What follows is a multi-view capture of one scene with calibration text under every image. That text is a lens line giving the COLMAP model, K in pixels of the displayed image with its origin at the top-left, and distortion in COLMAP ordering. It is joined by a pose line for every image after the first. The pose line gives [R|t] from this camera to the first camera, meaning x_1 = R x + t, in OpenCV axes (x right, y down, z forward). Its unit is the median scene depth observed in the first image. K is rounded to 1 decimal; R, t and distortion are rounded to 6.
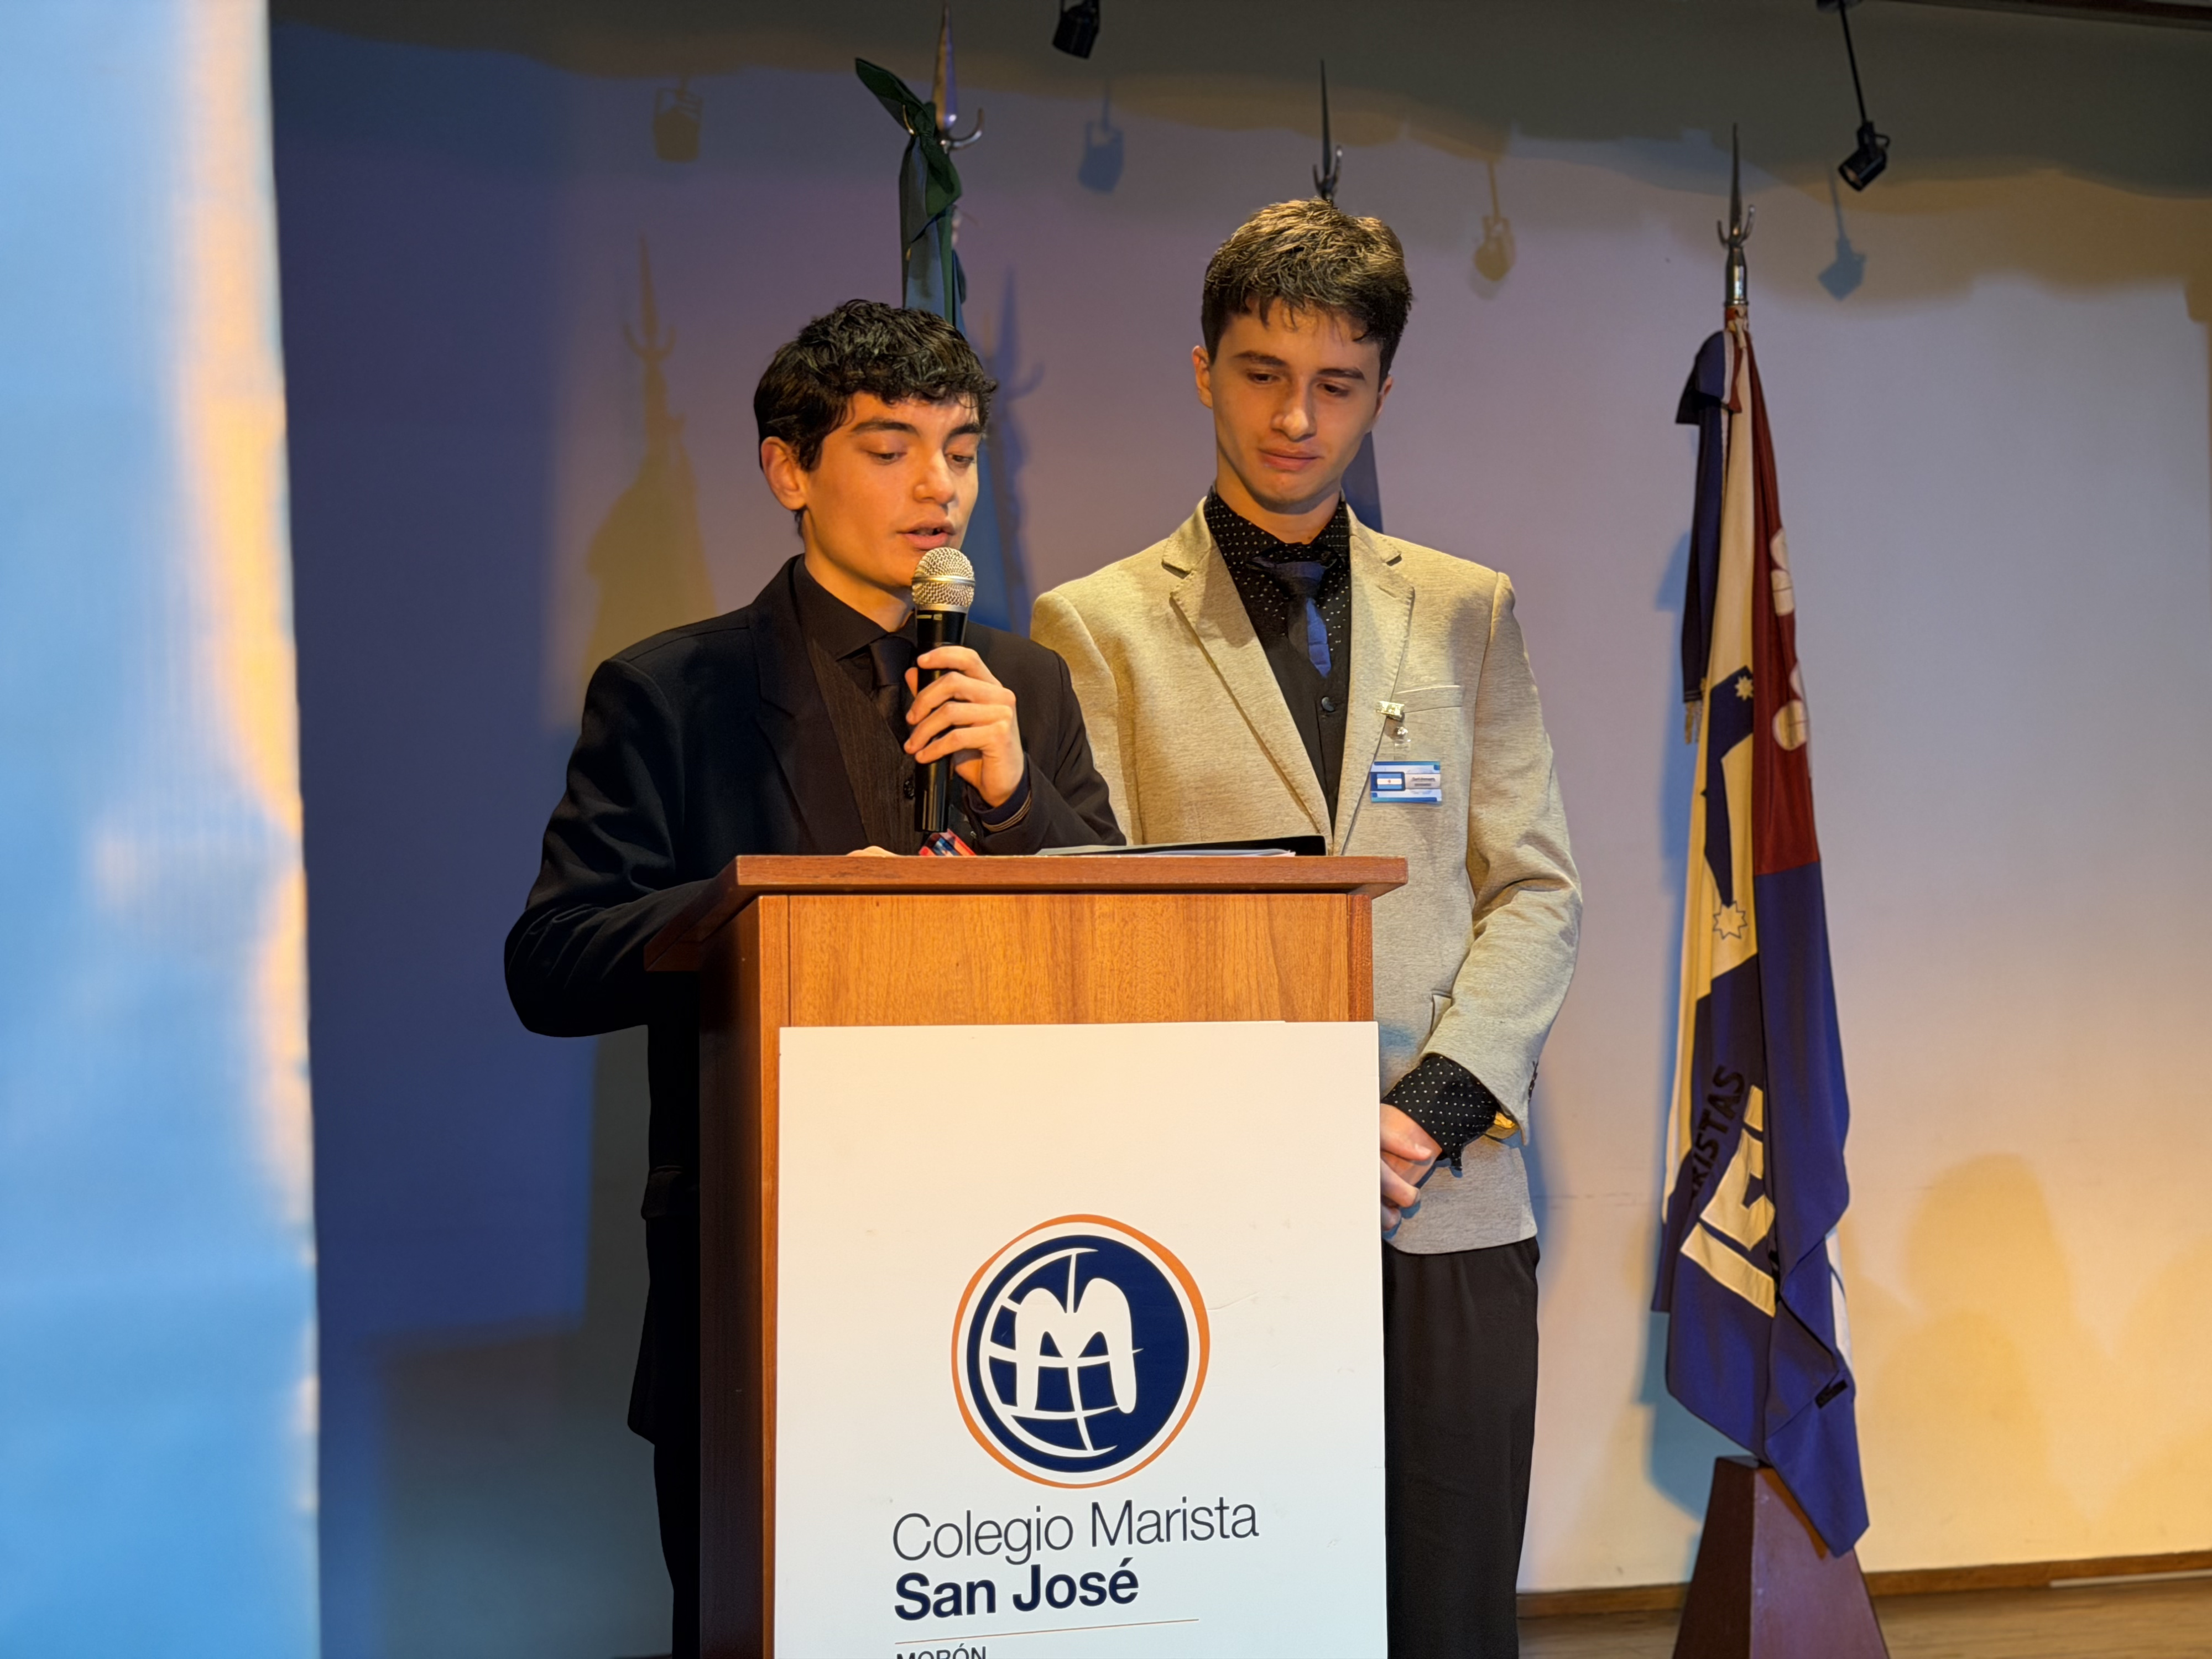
lens RADIAL K [[3123.8, 0, 1103.8], [0, 3123.8, 829.5], [0, 0, 1]] dist [0.004445, 0.000000]
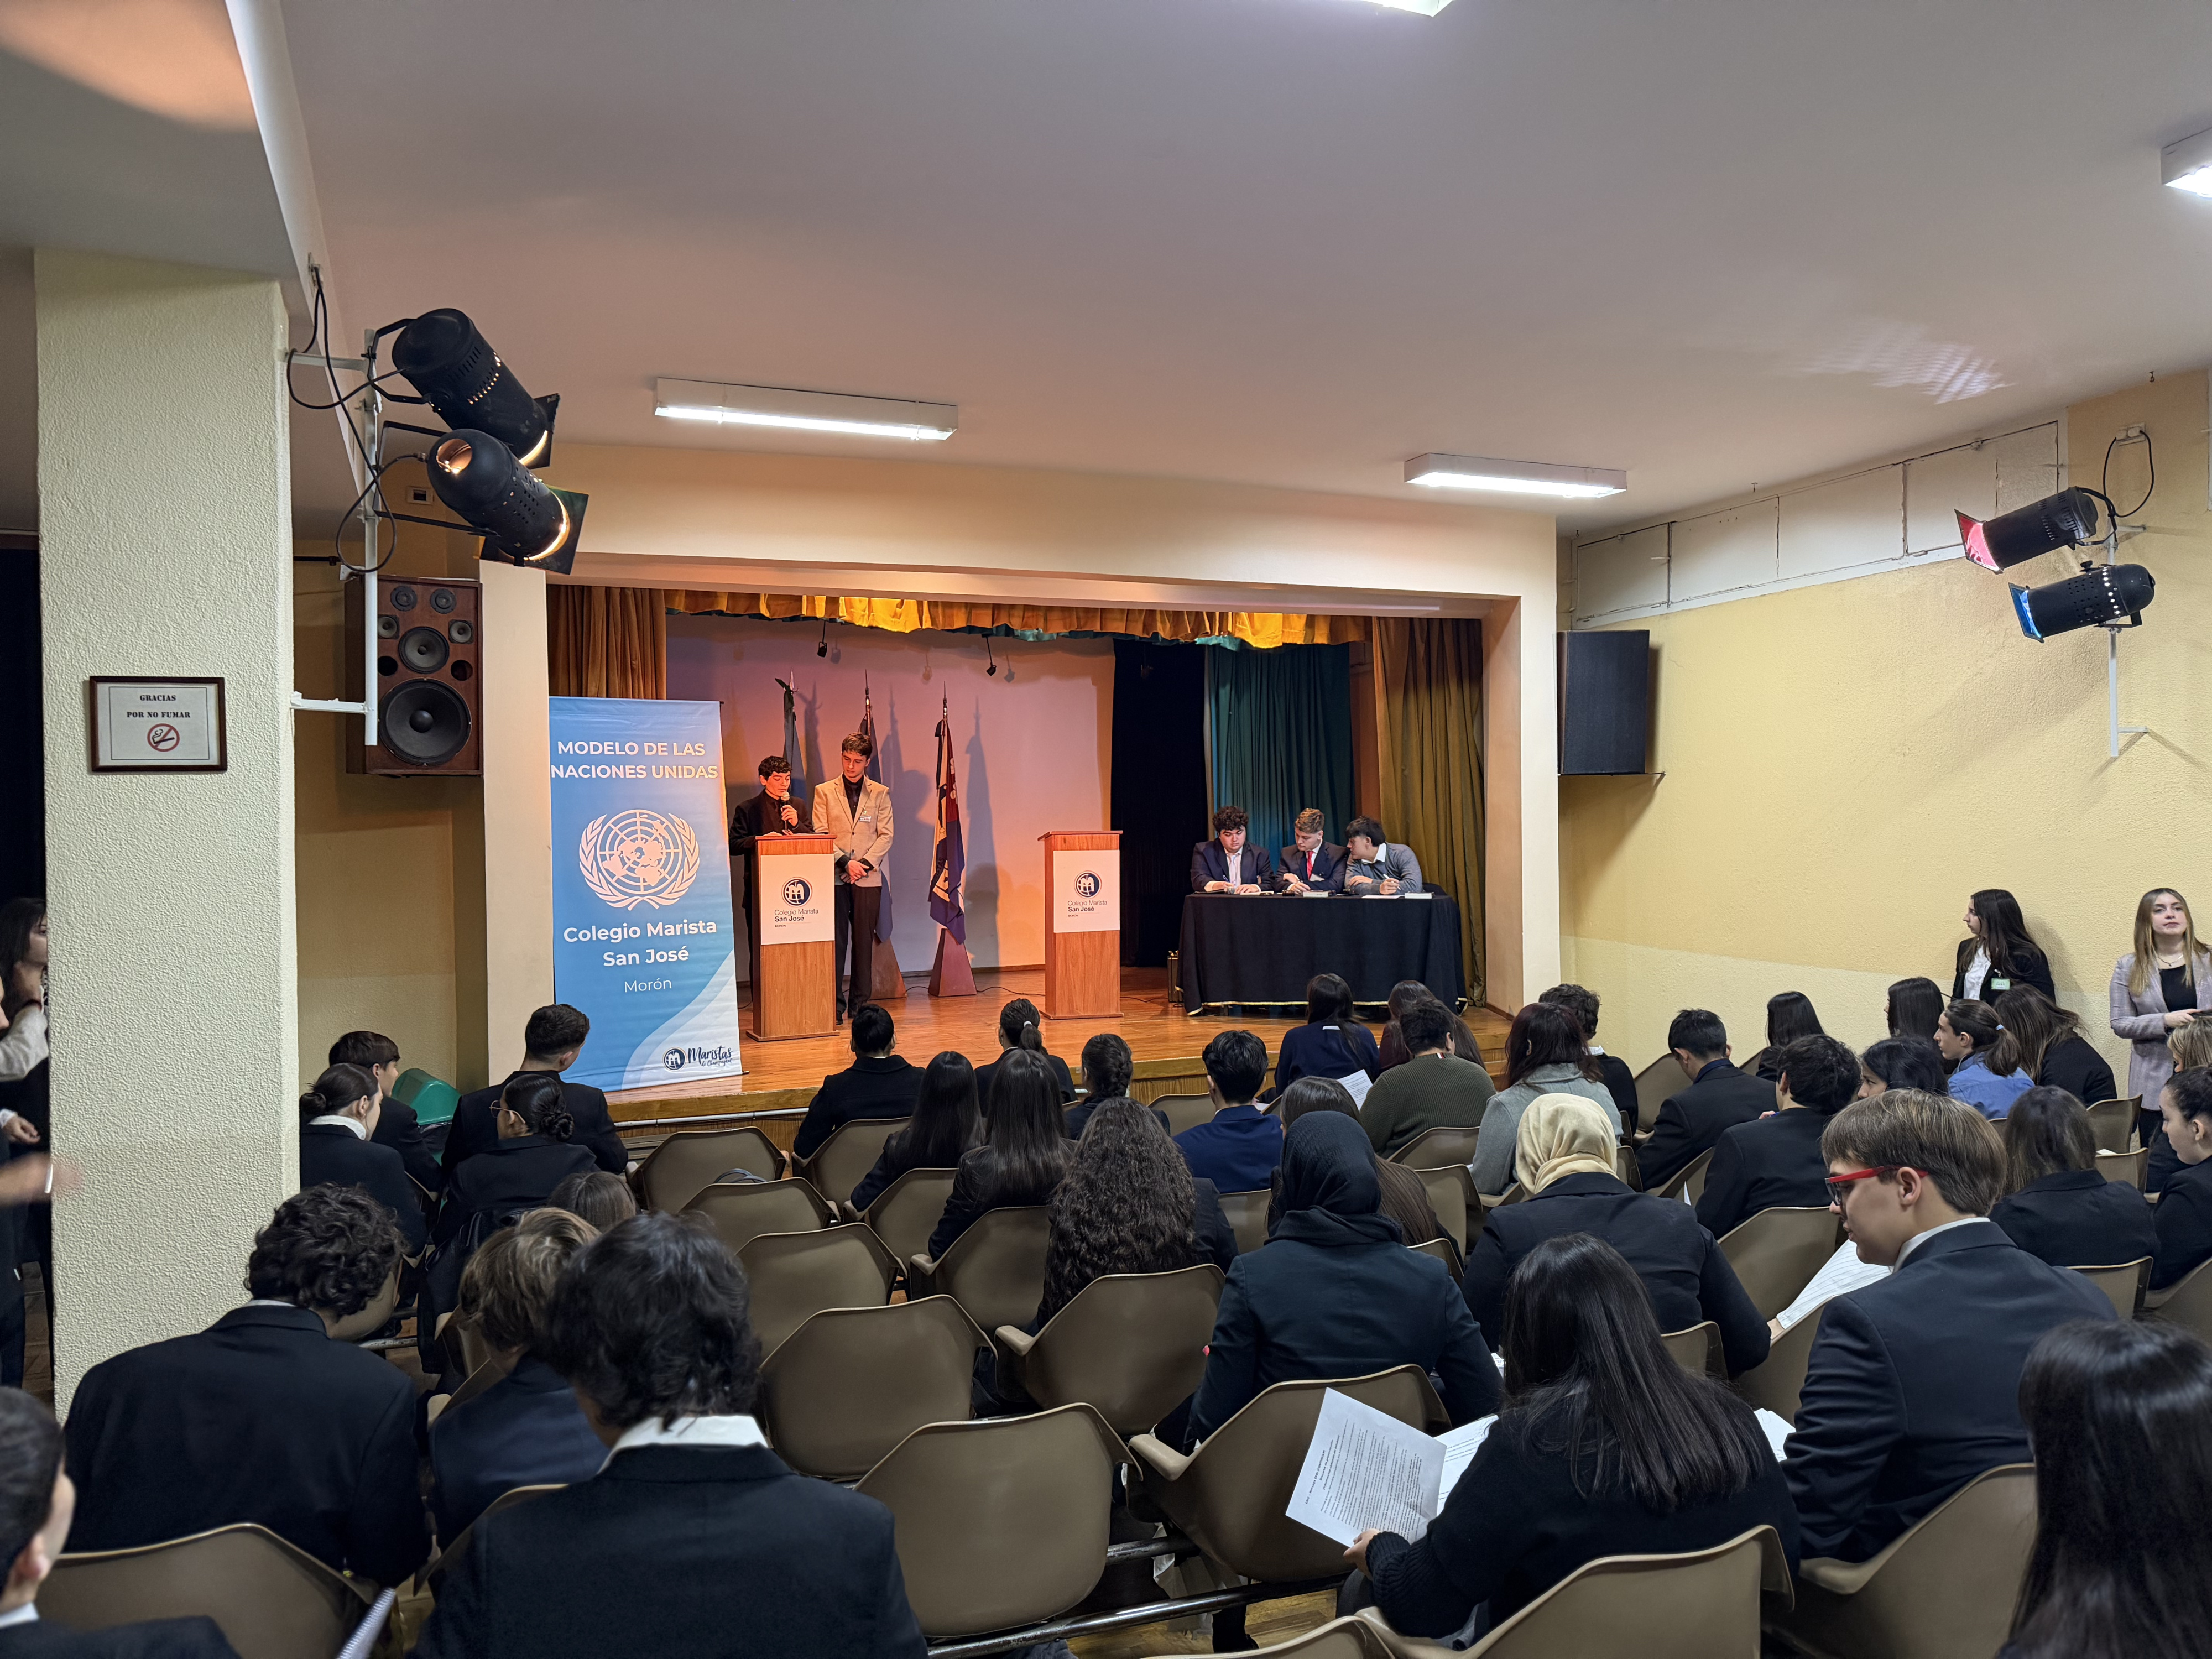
lens RADIAL K [[1537.5, 0, 1111.9], [0, 1537.5, 826.2], [0, 0, 1]] dist [0.004610, 0.000245]
pose [[0.993657, -0.012536, 0.111752, 0.198721], [0.005851, 0.998184, 0.059948, -0.139870], [-0.112301, -0.058914, 0.991926, -1.726592]]
